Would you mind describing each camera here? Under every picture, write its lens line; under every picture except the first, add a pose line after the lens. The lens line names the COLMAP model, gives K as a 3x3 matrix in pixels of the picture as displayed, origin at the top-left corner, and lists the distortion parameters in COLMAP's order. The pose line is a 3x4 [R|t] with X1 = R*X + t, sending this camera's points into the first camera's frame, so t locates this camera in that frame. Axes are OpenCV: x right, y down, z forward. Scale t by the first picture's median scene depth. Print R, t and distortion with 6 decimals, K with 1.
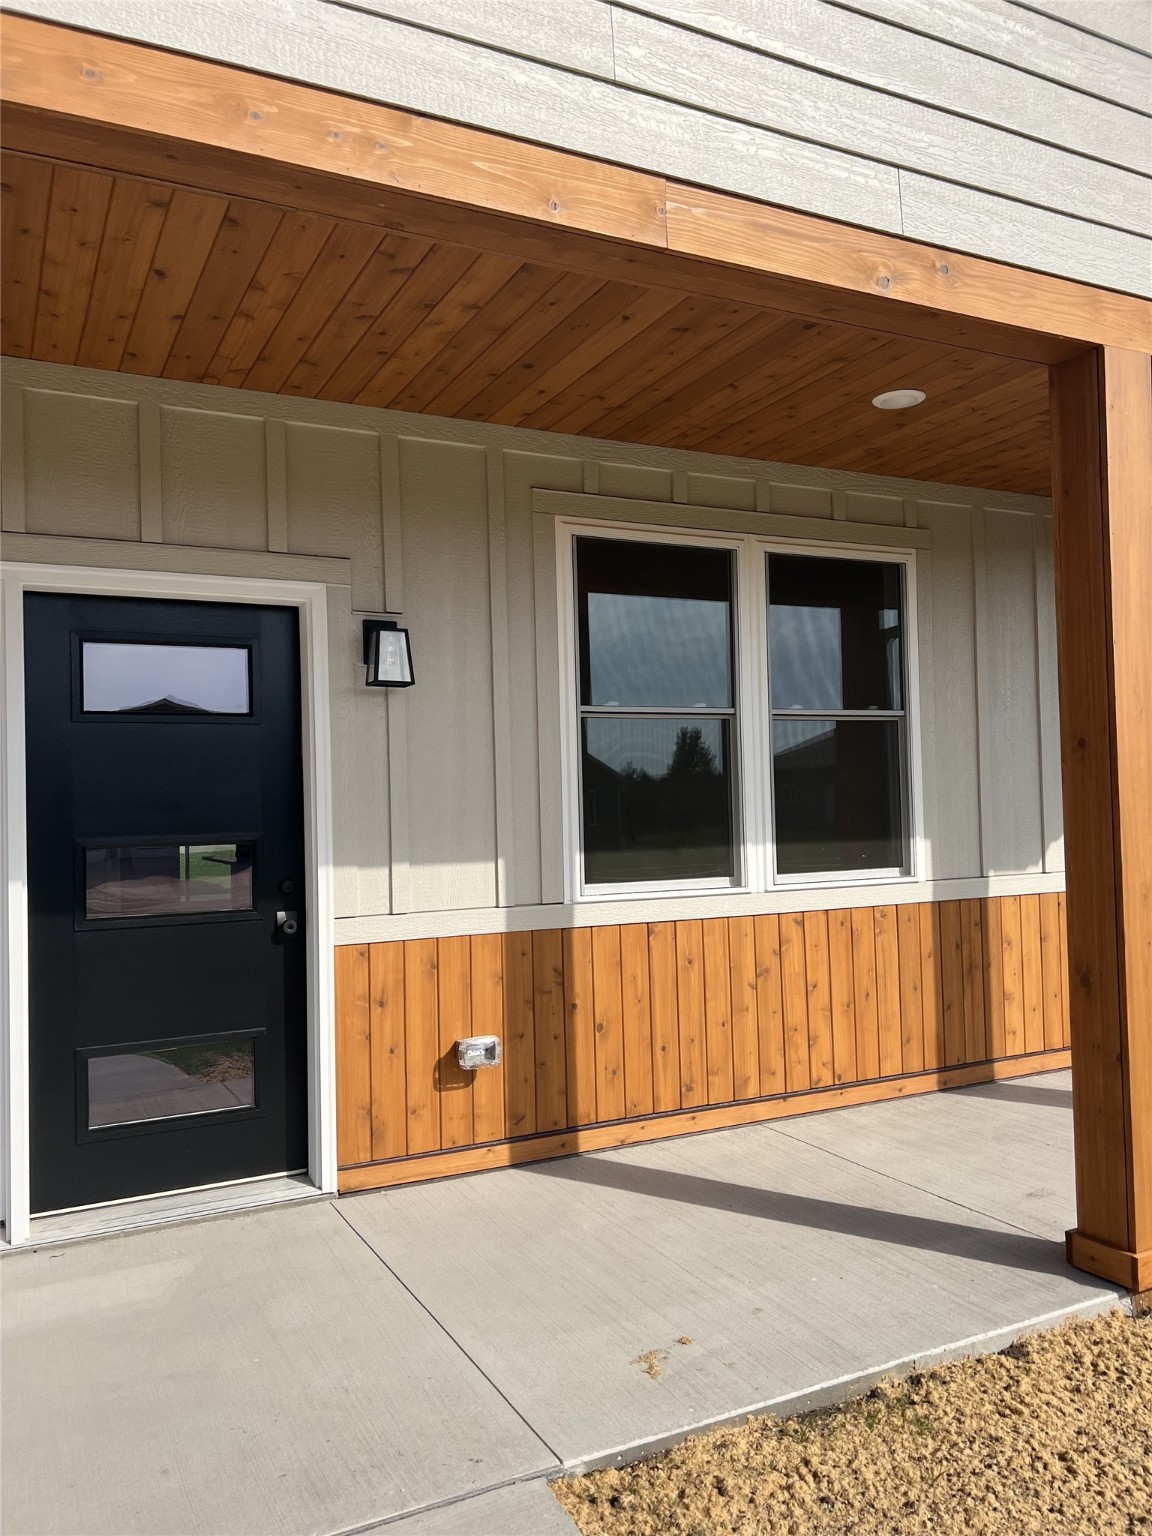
lens RADIAL K [[1146.9, 0, 573.7], [0, 1146.9, 781.2], [0, 0, 1]] dist [0.004189, -0.000342]
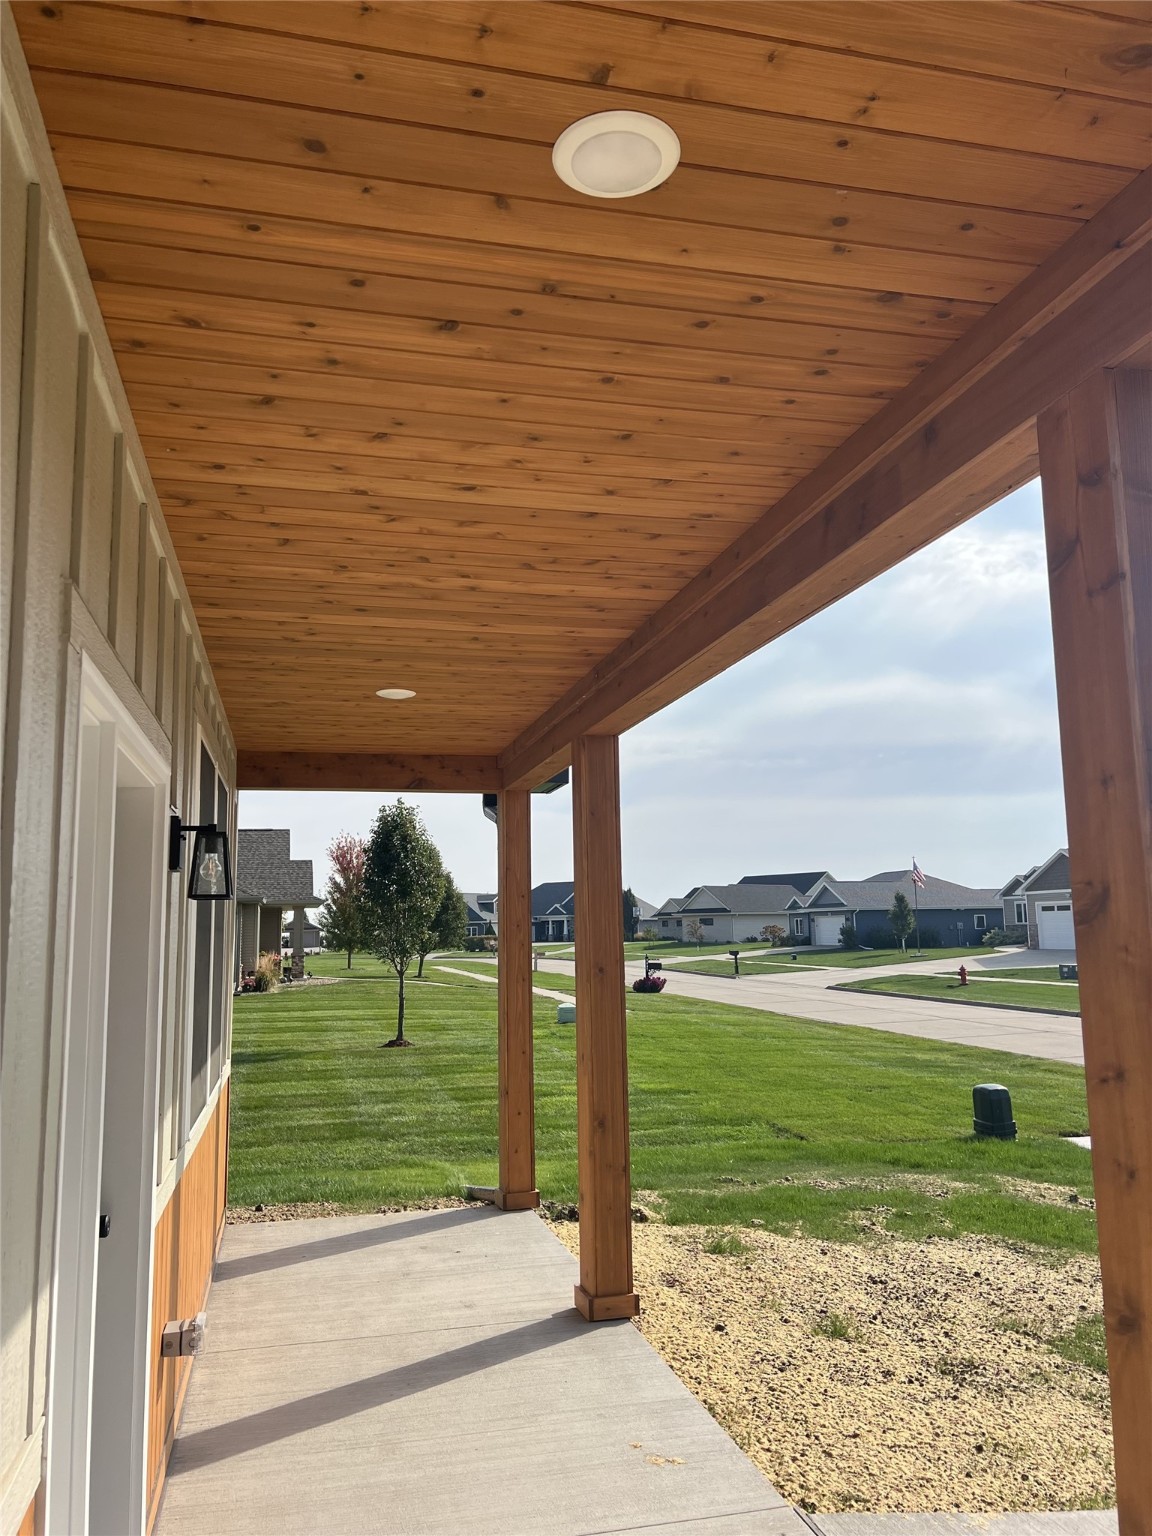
lens RADIAL K [[1146.9, 0, 573.6], [0, 1146.9, 759.2], [0, 0, 1]] dist [0.004189, -0.000342]
pose [[0.225374, 0.166277, 0.959978, -1.086036], [-0.006711, 0.985570, -0.169134, -0.050152], [-0.974249, 0.031676, 0.223238, 0.626025]]
